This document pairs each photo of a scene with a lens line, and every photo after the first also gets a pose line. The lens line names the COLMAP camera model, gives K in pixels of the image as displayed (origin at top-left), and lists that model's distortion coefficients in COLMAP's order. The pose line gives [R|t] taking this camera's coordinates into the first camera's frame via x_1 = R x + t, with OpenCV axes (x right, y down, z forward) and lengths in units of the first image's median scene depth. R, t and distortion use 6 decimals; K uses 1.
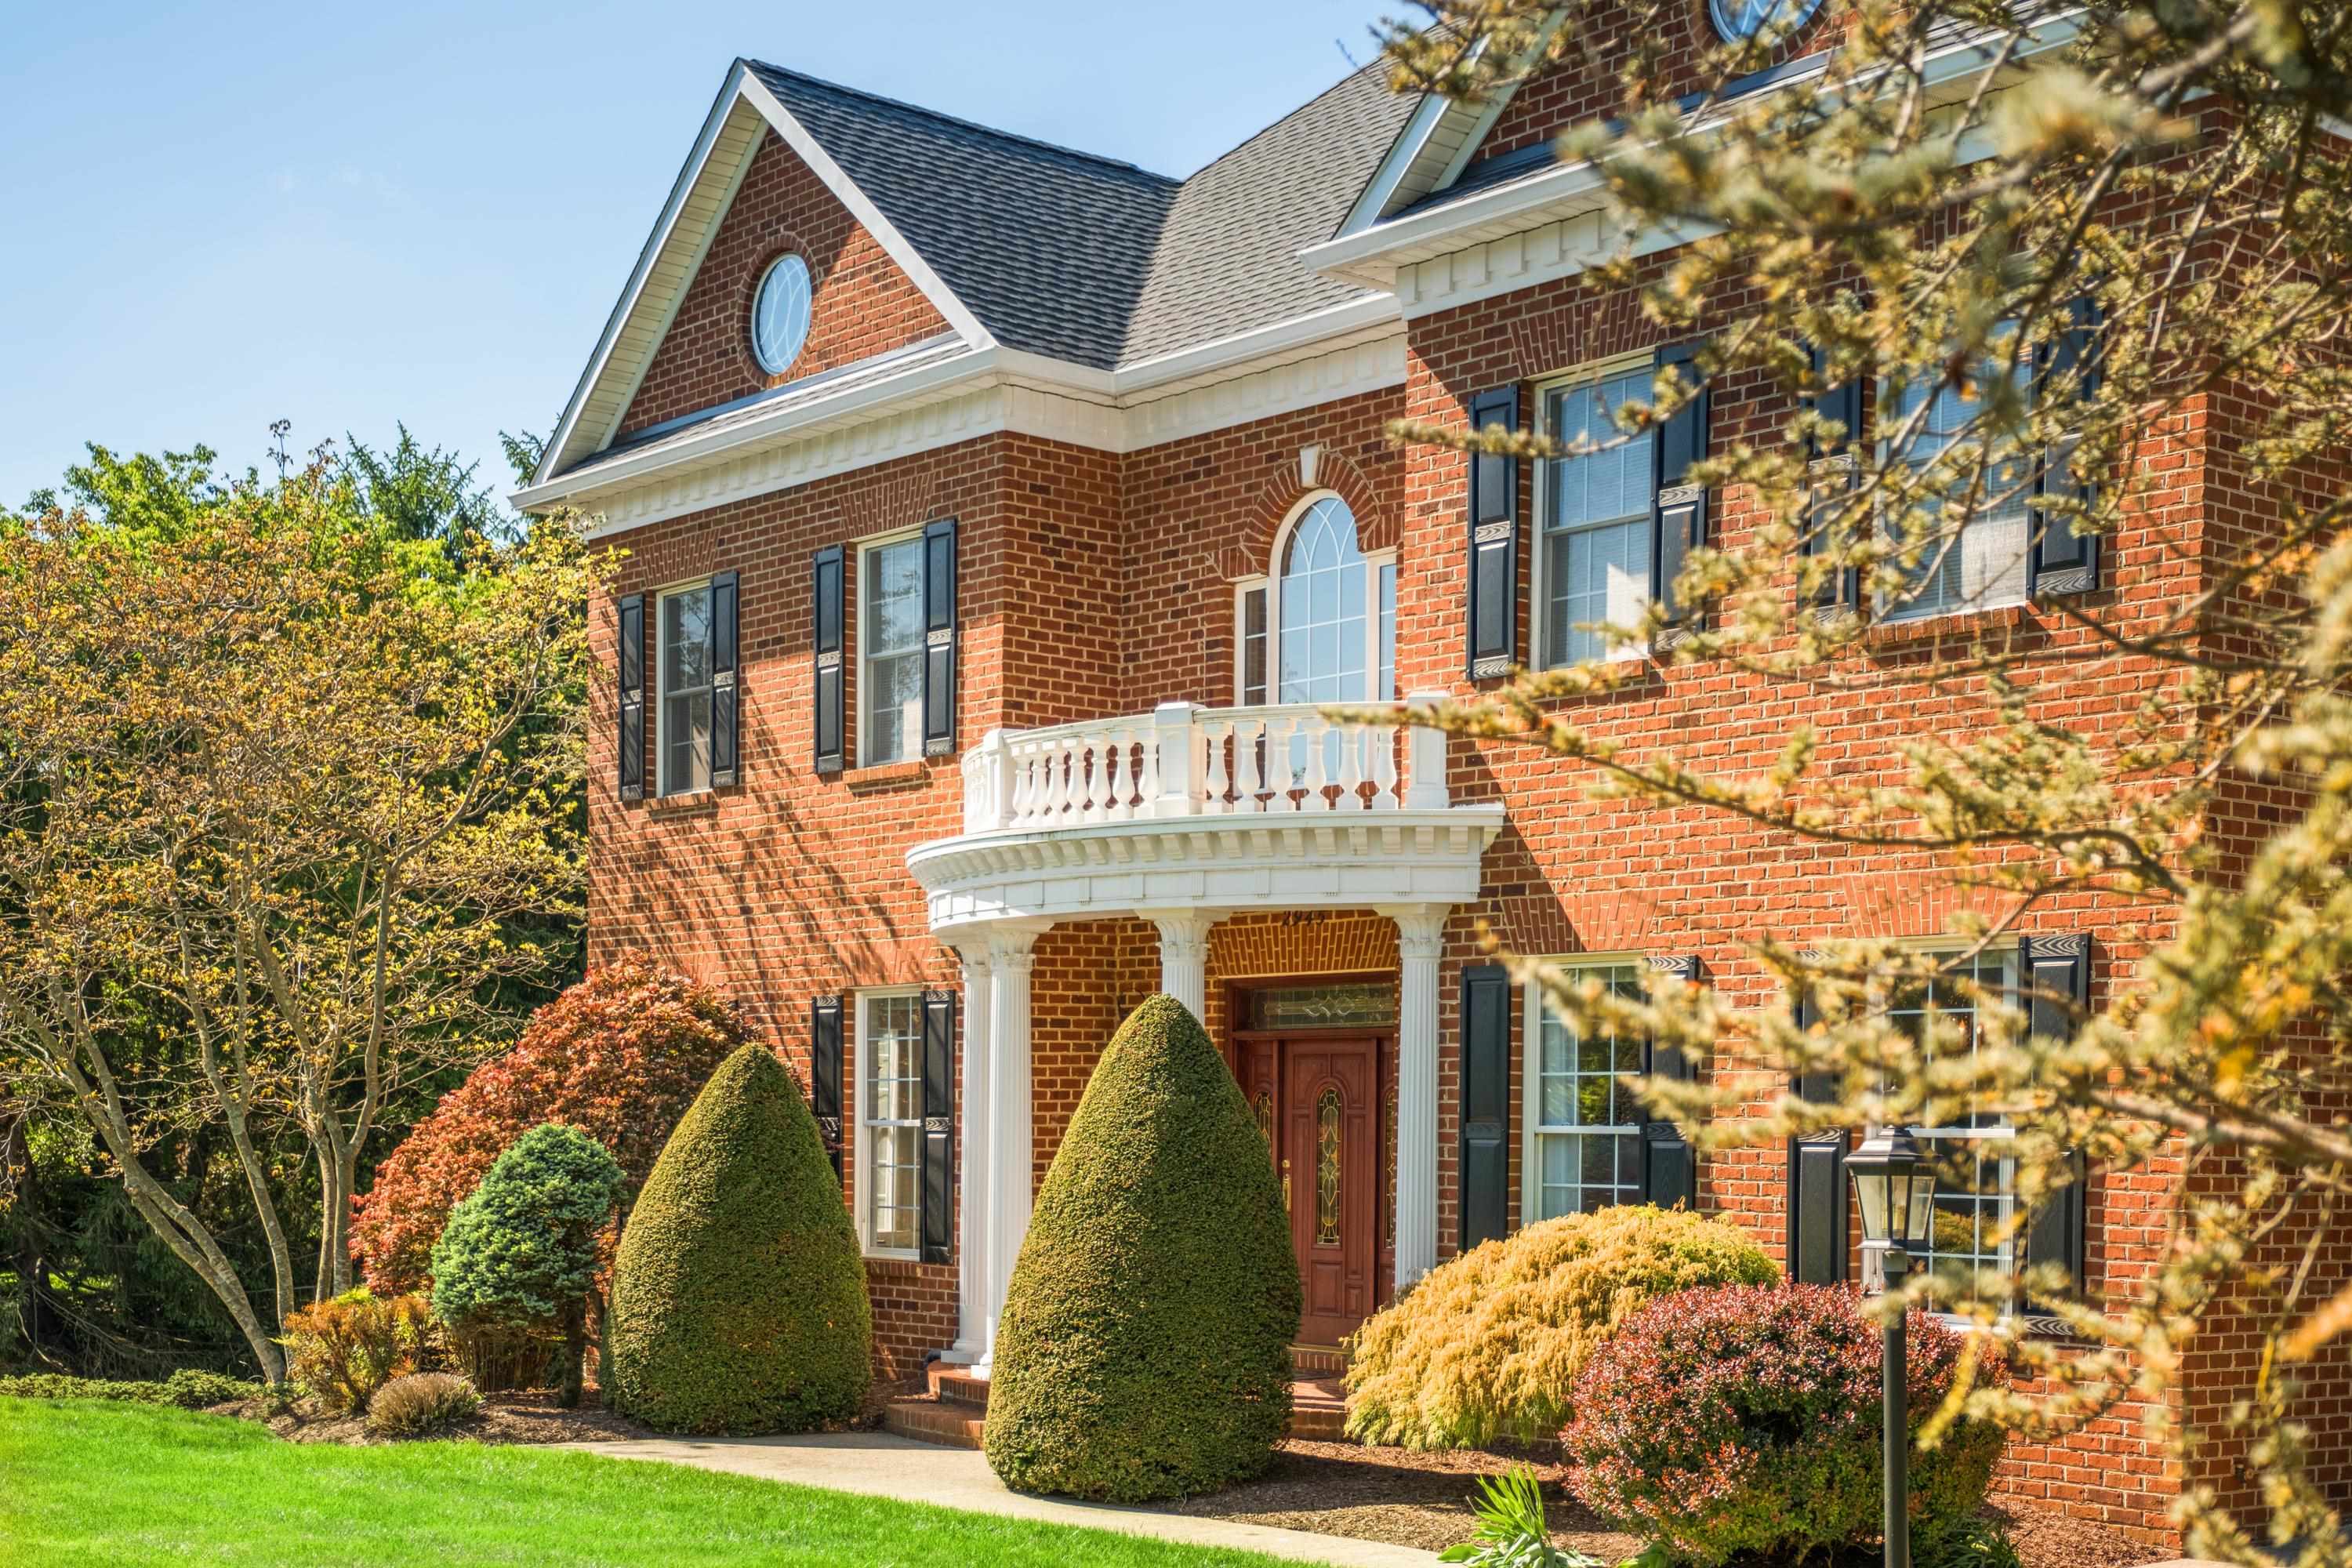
lens RADIAL K [[3190.5, 0, 1170.7], [0, 3190.5, 1133.6], [0, 0, 1]] dist [0.180516, -0.709491]
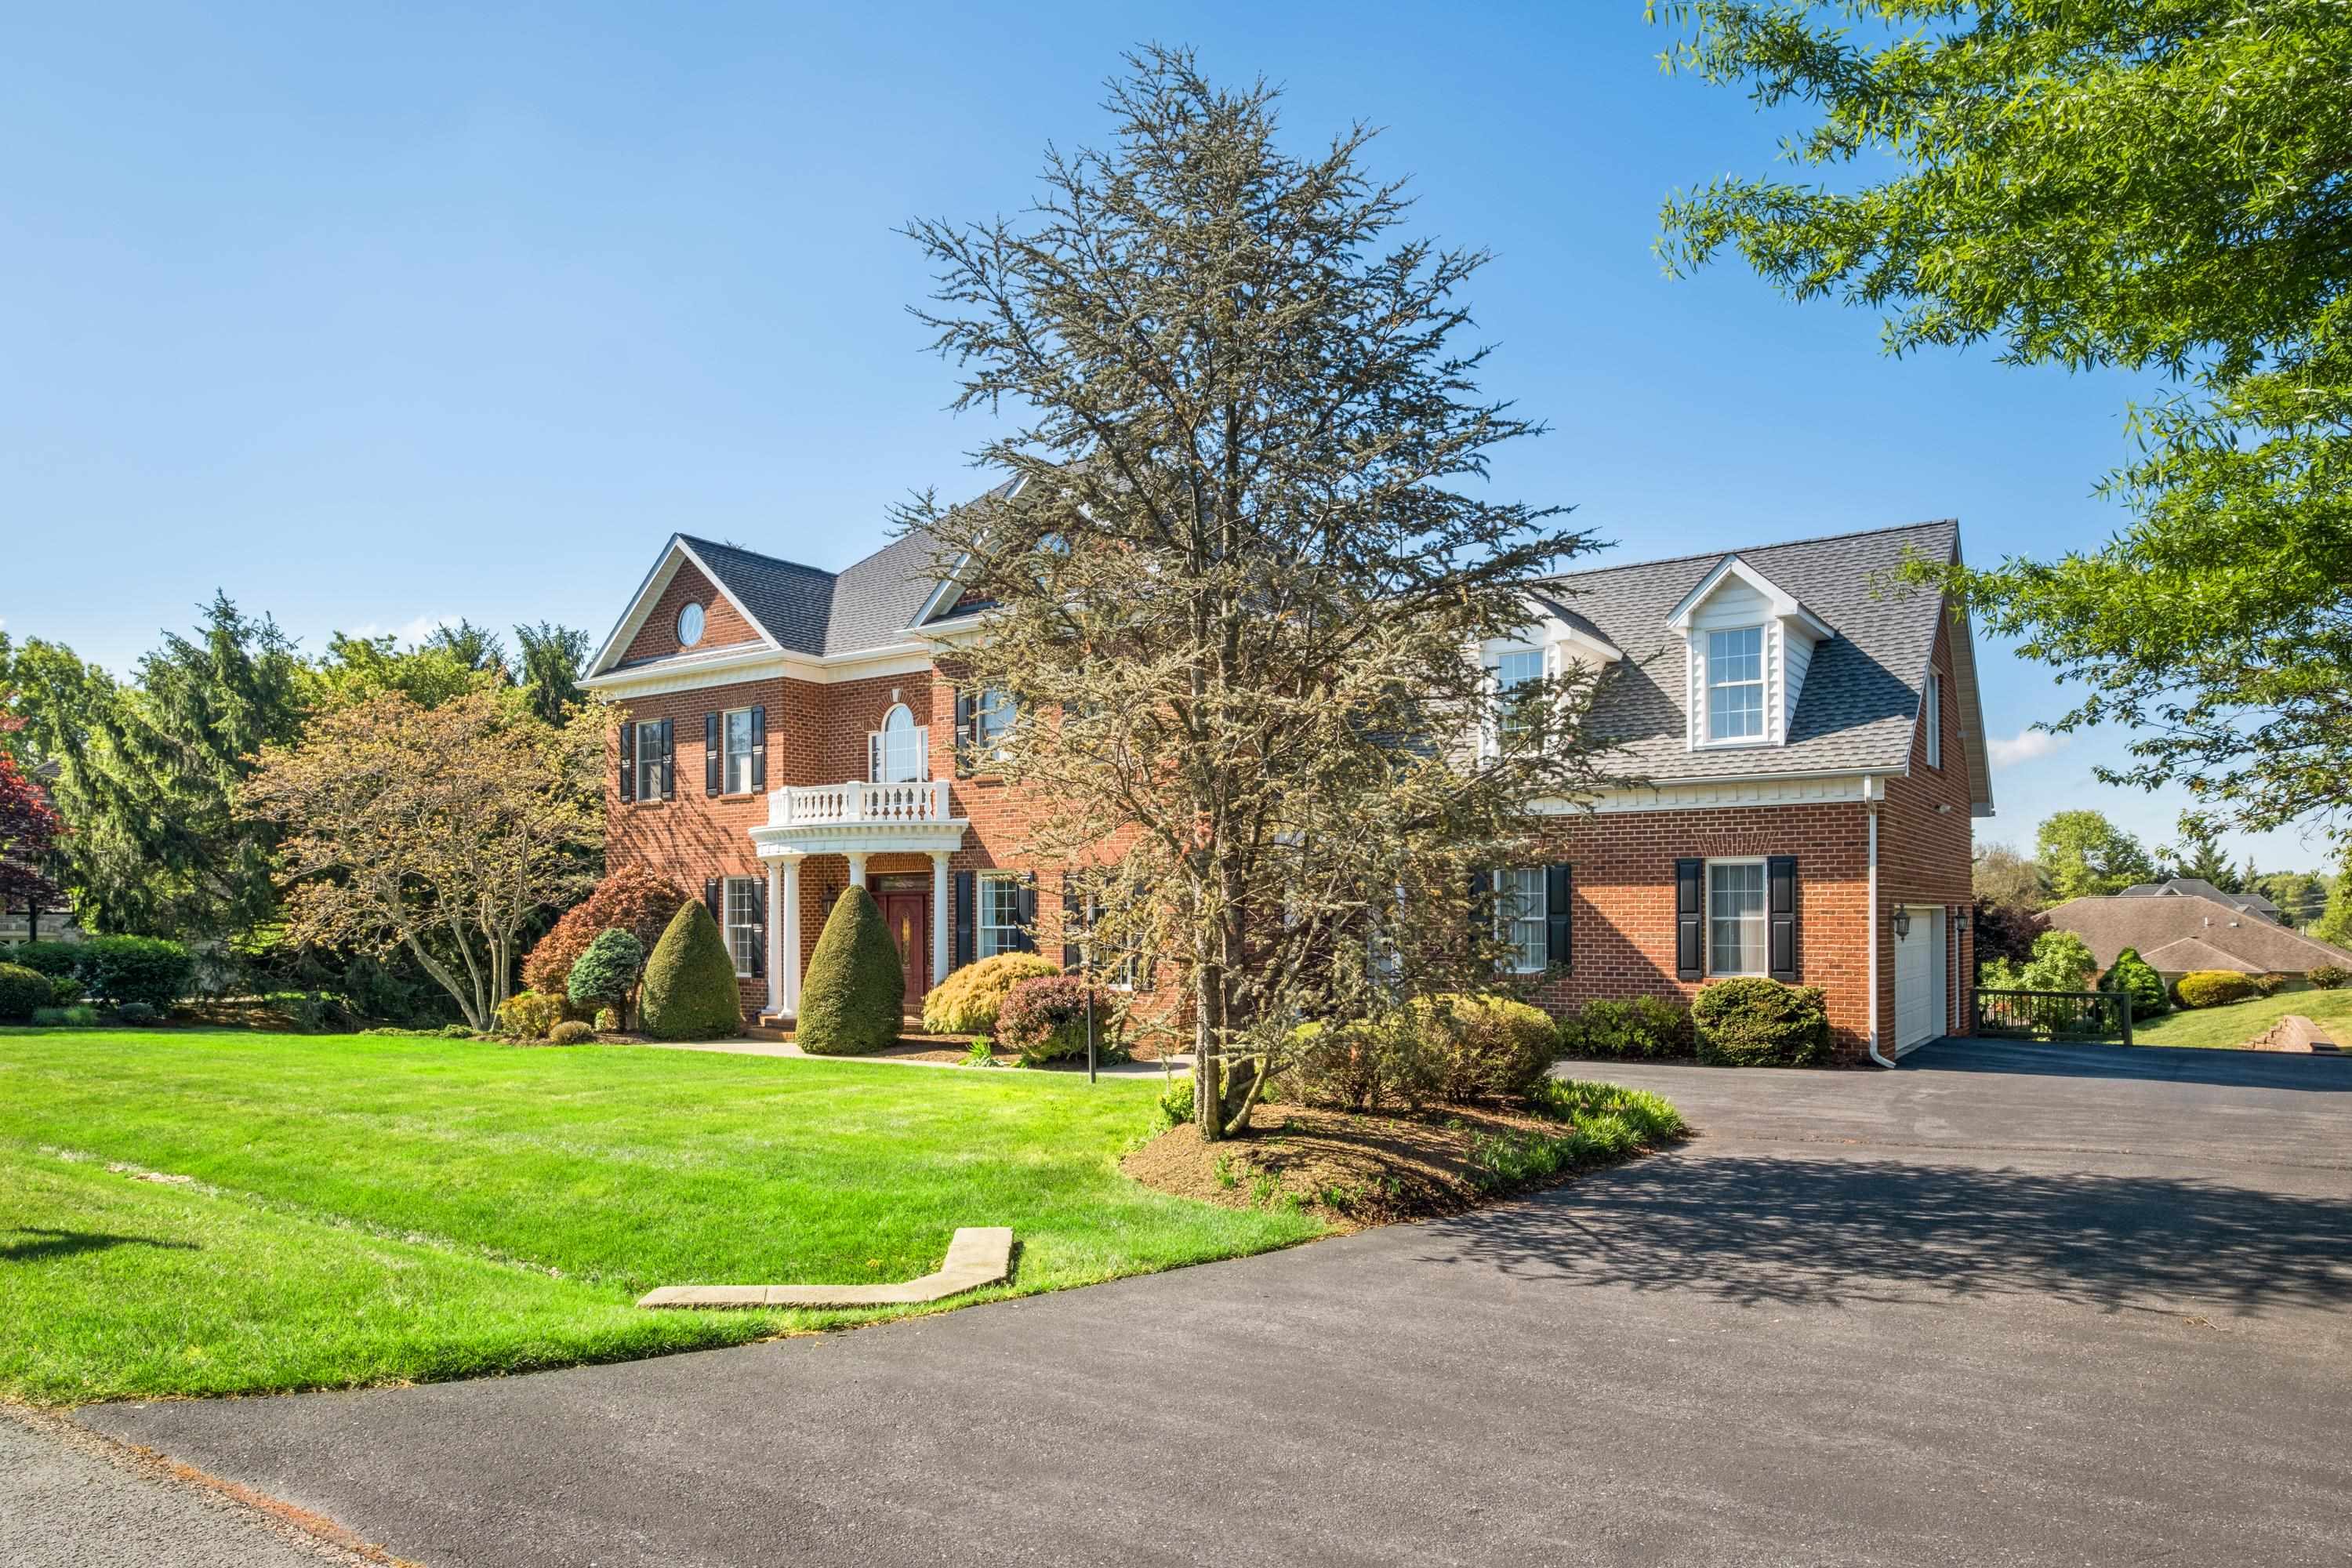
lens RADIAL K [[1529.9, 0, 1133.5], [0, 1529.9, 863.2], [0, 0, 1]] dist [0.008413, 0.000921]
pose [[0.972375, -0.005892, 0.233352, -0.074988], [0.013424, 0.999438, -0.030704, -0.014038], [-0.233040, 0.032988, 0.971908, -0.396639]]
